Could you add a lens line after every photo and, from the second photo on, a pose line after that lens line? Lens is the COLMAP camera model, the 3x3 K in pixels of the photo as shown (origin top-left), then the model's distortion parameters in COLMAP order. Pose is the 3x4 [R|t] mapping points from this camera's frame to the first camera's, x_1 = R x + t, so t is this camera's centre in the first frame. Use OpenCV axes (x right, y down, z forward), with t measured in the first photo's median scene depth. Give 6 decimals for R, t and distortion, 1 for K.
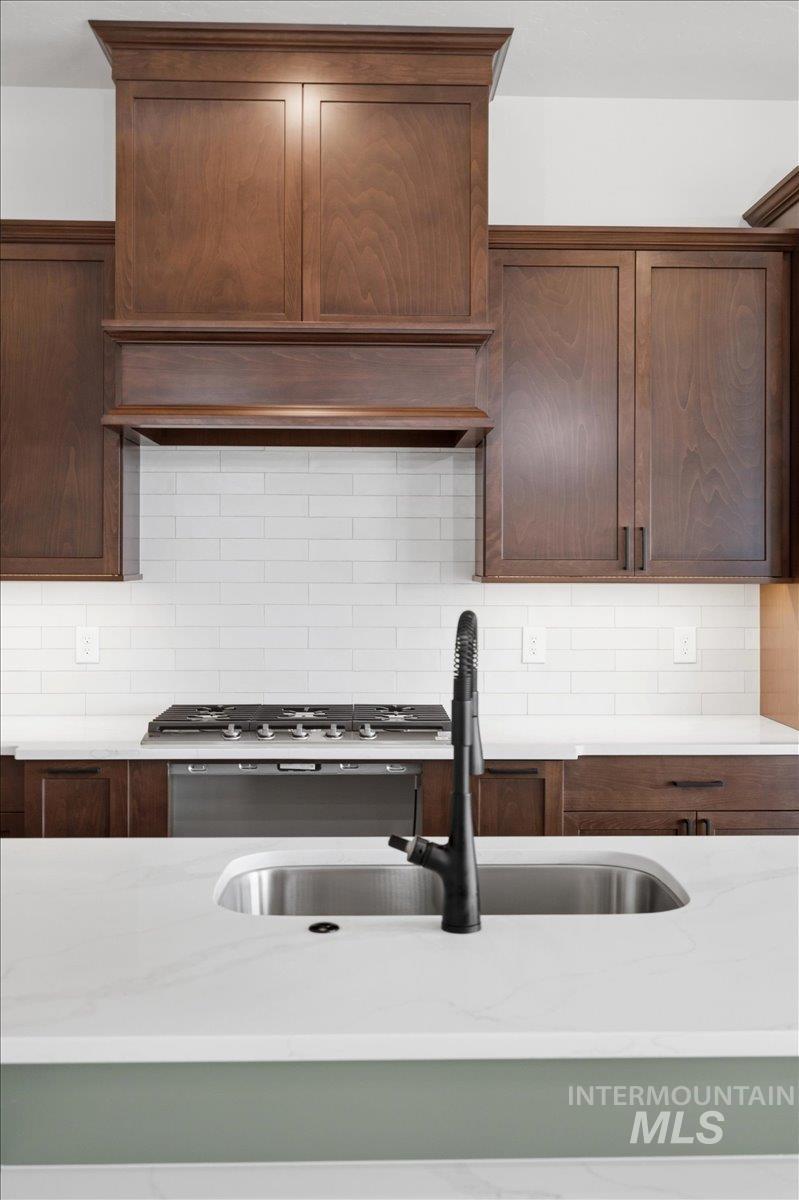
lens RADIAL K [[1209.2, 0, 417.8], [0, 1209.2, 573.8], [0, 0, 1]] dist [0.011923, 0.000000]
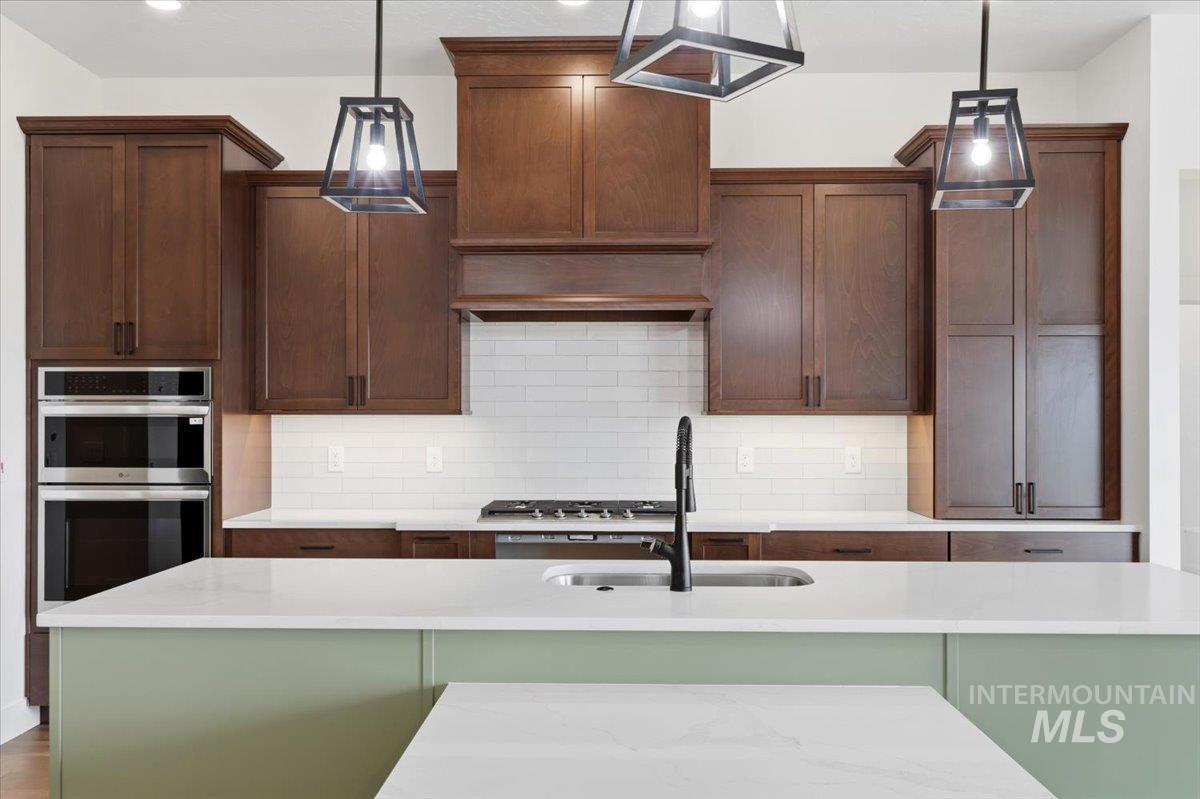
lens RADIAL K [[1034.8, 0, 613.7], [0, 1034.8, 420.4], [0, 0, 1]] dist [-0.012742, 0.001572]
pose [[0.998488, -0.002888, -0.054900, 0.009663], [0.002453, 0.999965, -0.007996, 0.023617], [0.054921, 0.007850, 0.998460, -0.244444]]
